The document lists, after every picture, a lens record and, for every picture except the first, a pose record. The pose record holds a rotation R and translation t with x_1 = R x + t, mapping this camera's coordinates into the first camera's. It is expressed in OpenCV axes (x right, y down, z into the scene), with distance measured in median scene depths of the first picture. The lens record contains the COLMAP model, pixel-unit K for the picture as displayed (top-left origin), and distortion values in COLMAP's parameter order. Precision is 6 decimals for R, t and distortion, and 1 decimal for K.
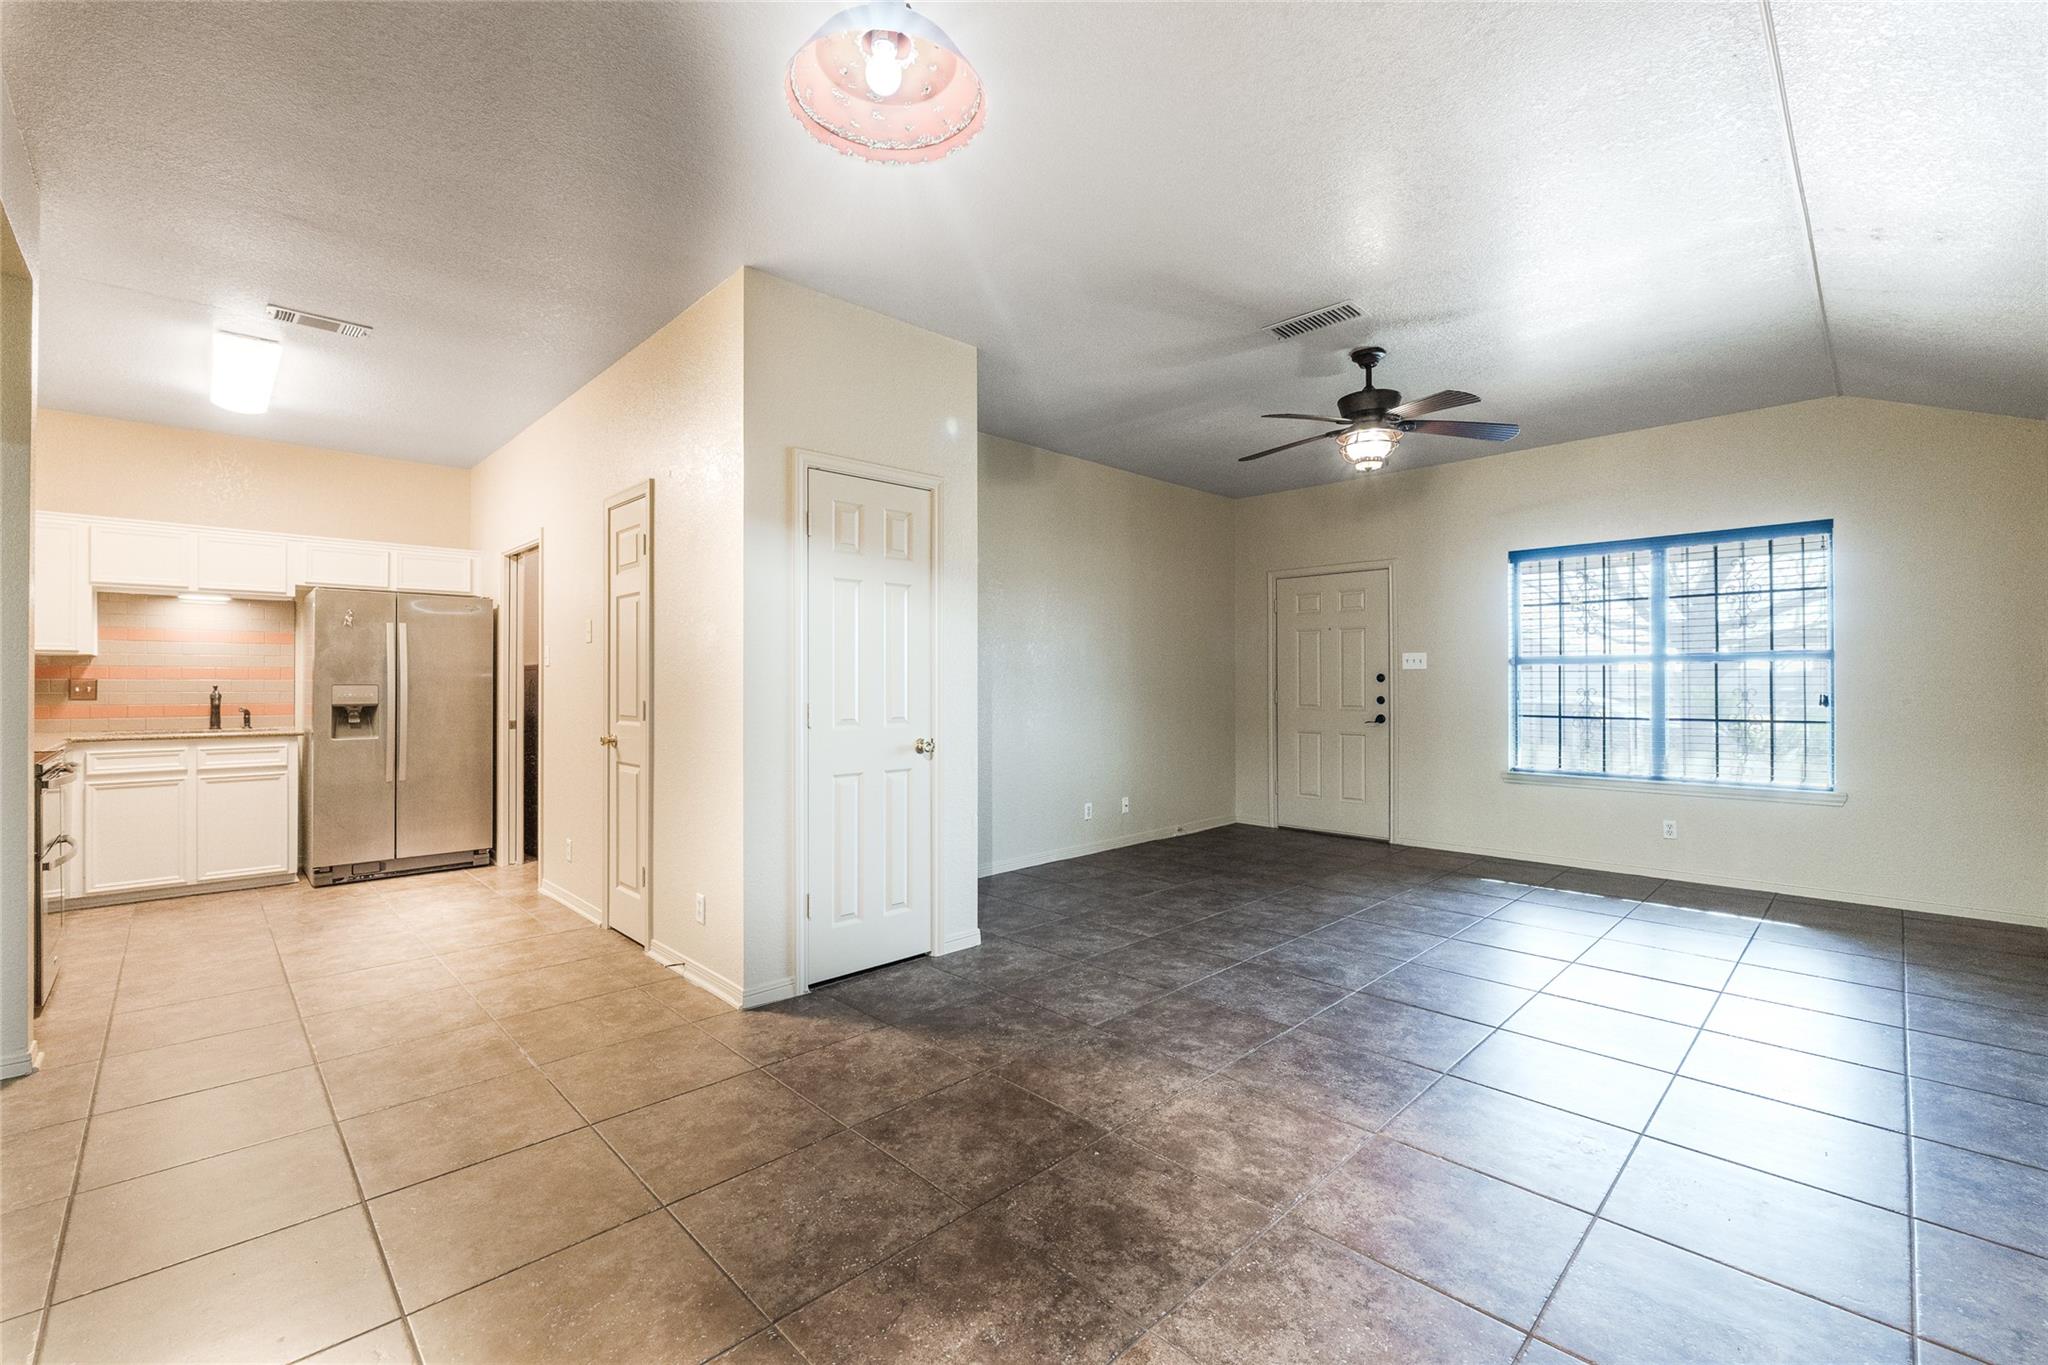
lens RADIAL K [[858.0, 0, 1024.8], [0, 858.0, 678.6], [0, 0, 1]] dist [-0.008814, -0.000502]
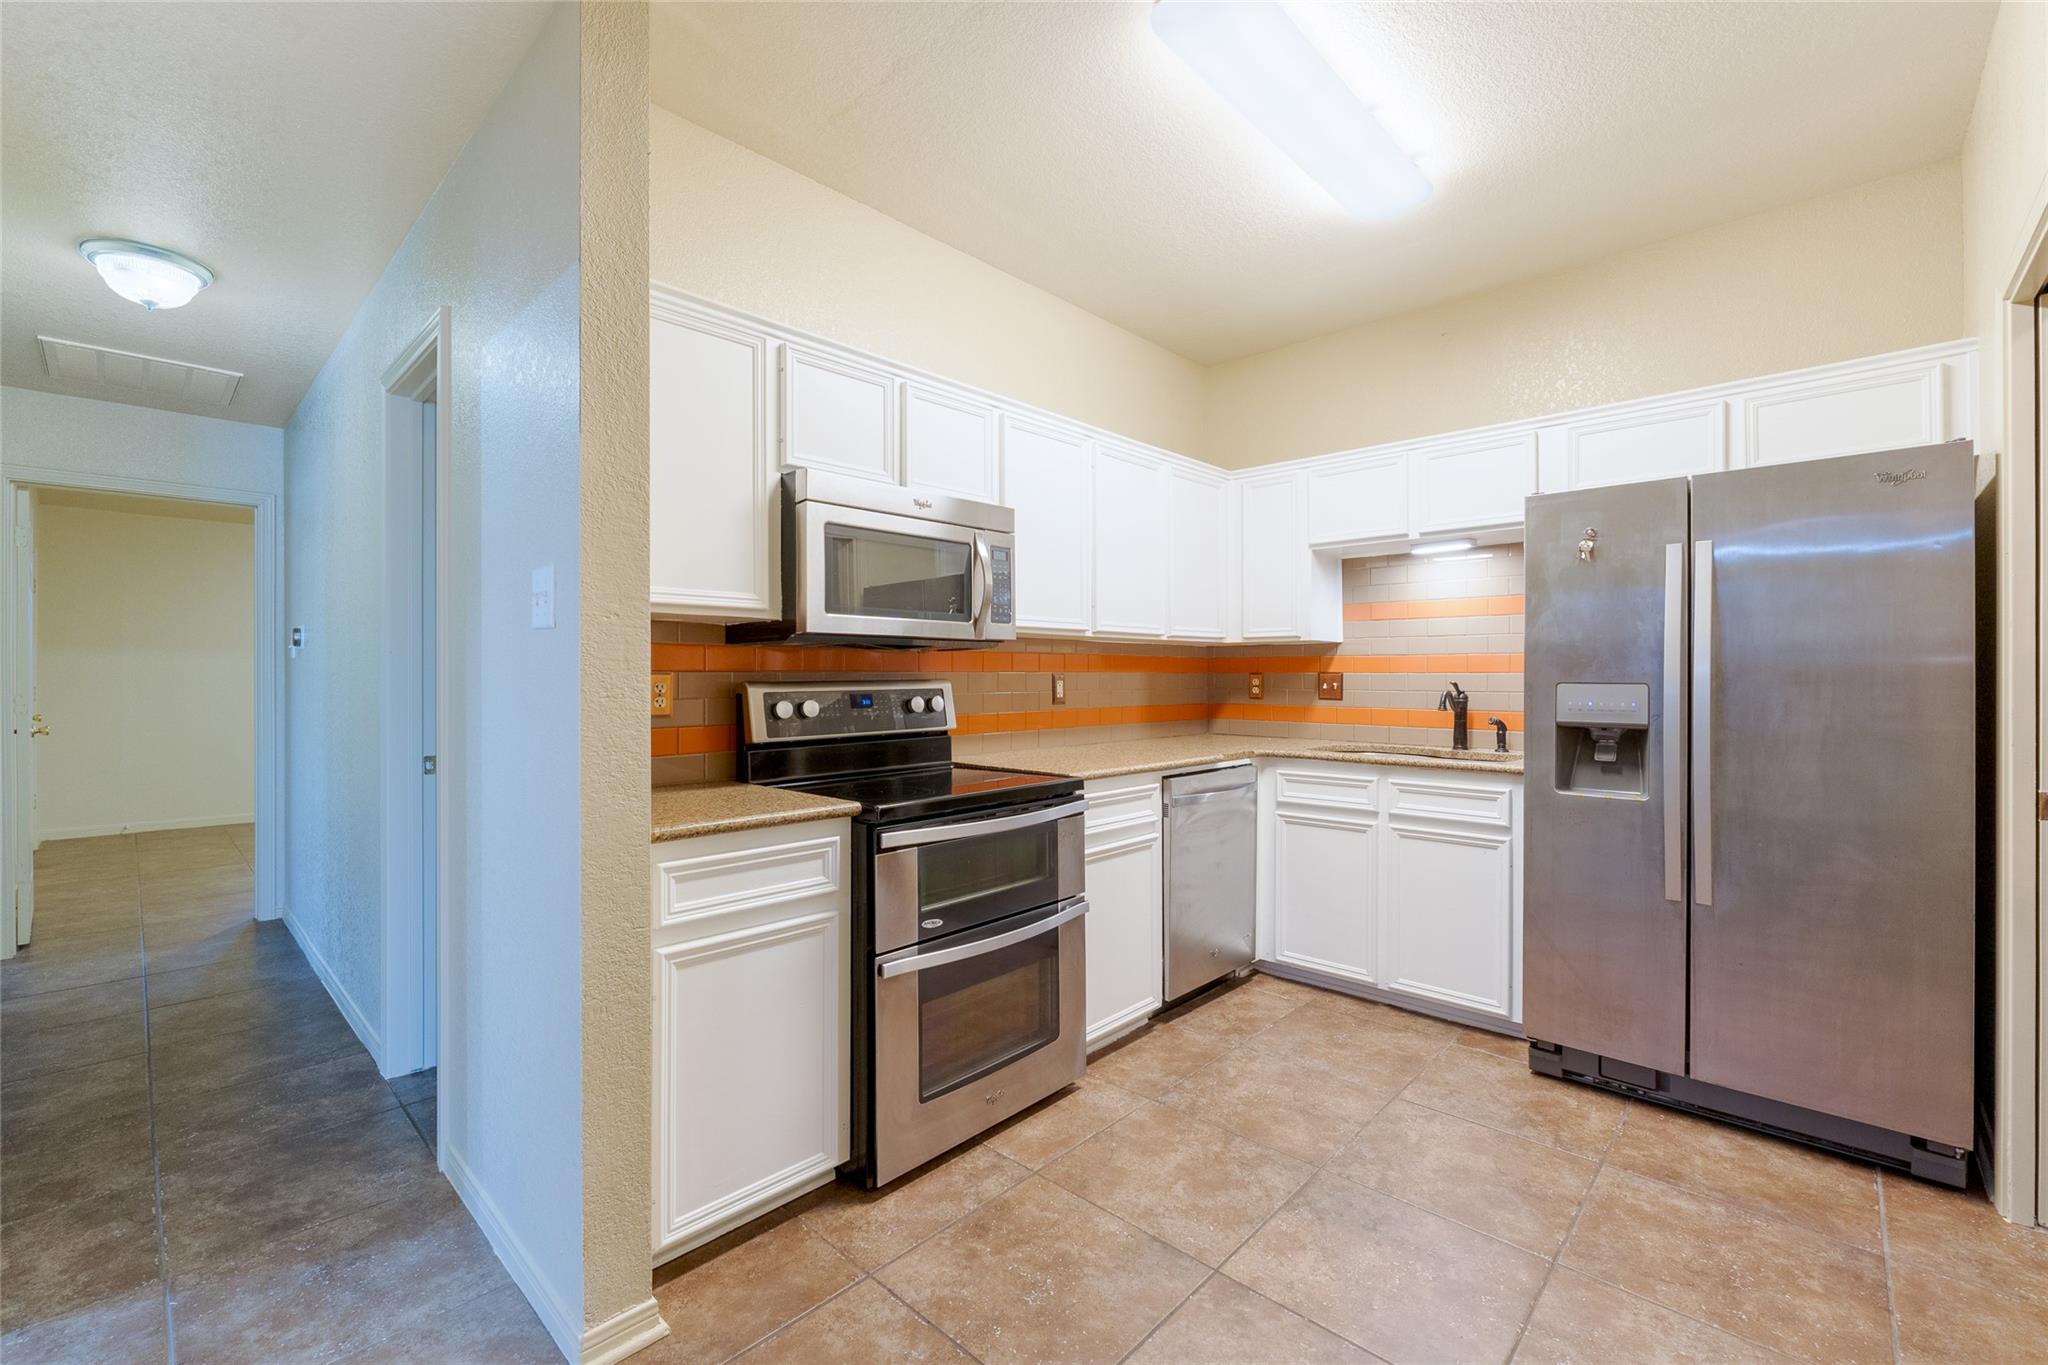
lens RADIAL K [[858.0, 0, 992.1], [0, 858.0, 675.8], [0, 0, 1]] dist [-0.008814, -0.000502]
pose [[0.023106, 0.001311, -0.999732, -0.312700], [0.006139, 0.999980, 0.001454, 0.000325], [0.999714, -0.006171, 0.023097, 0.643615]]
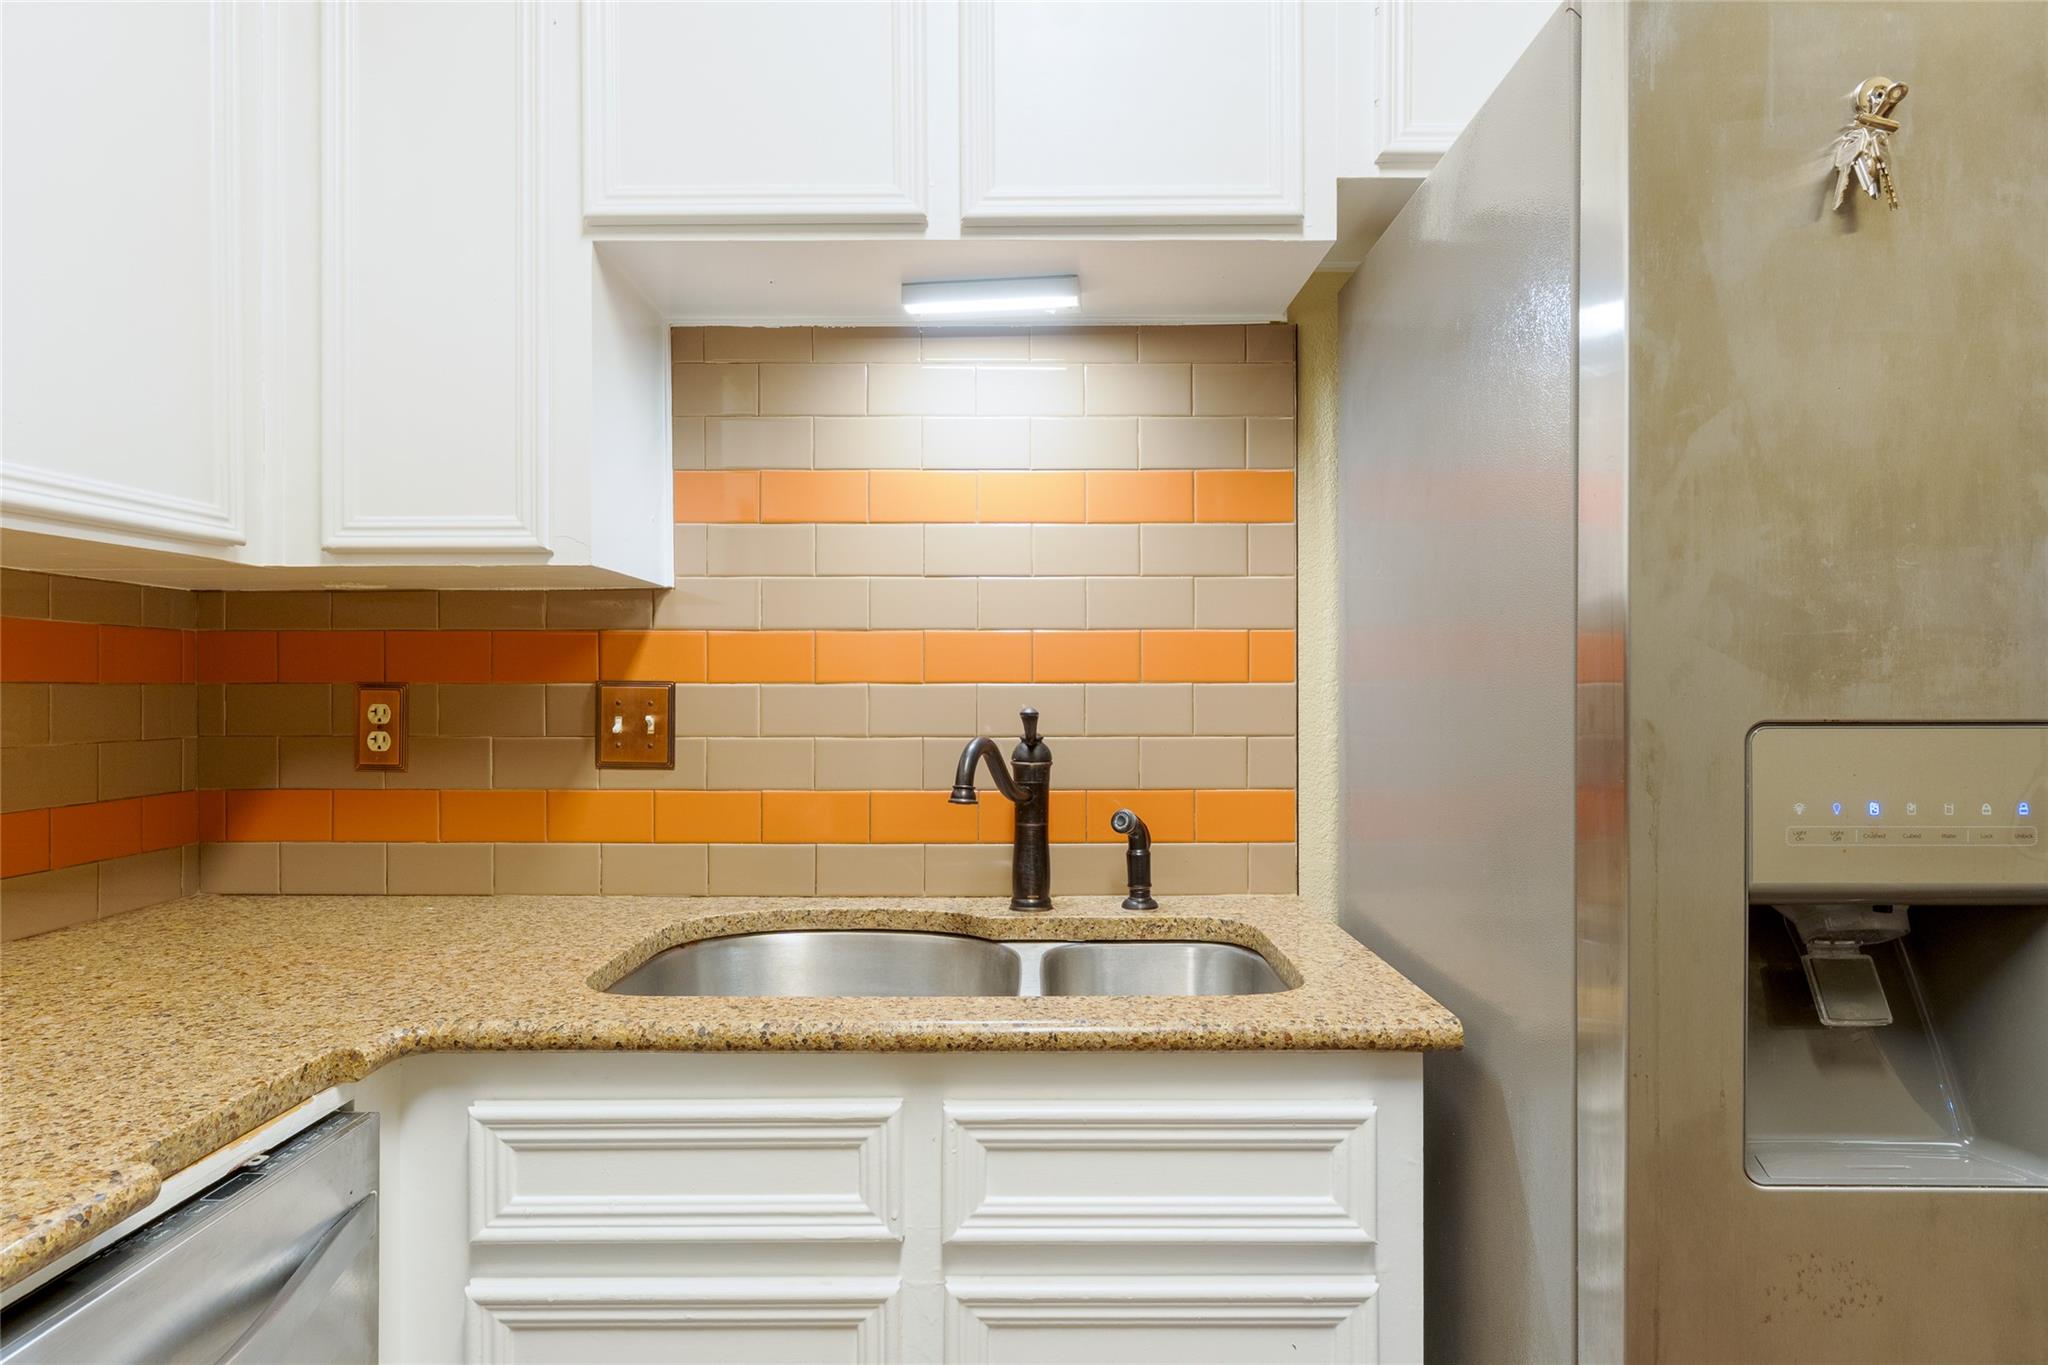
lens RADIAL K [[1232.3, 0, 1038.0], [0, 1232.3, 680.8], [0, 0, 1]] dist [-0.001764, -0.001218]
pose [[0.720757, -0.005226, -0.693168, -0.748274], [0.006019, 0.999981, -0.001280, 0.001159], [0.693162, -0.003249, 0.720775, 0.791985]]
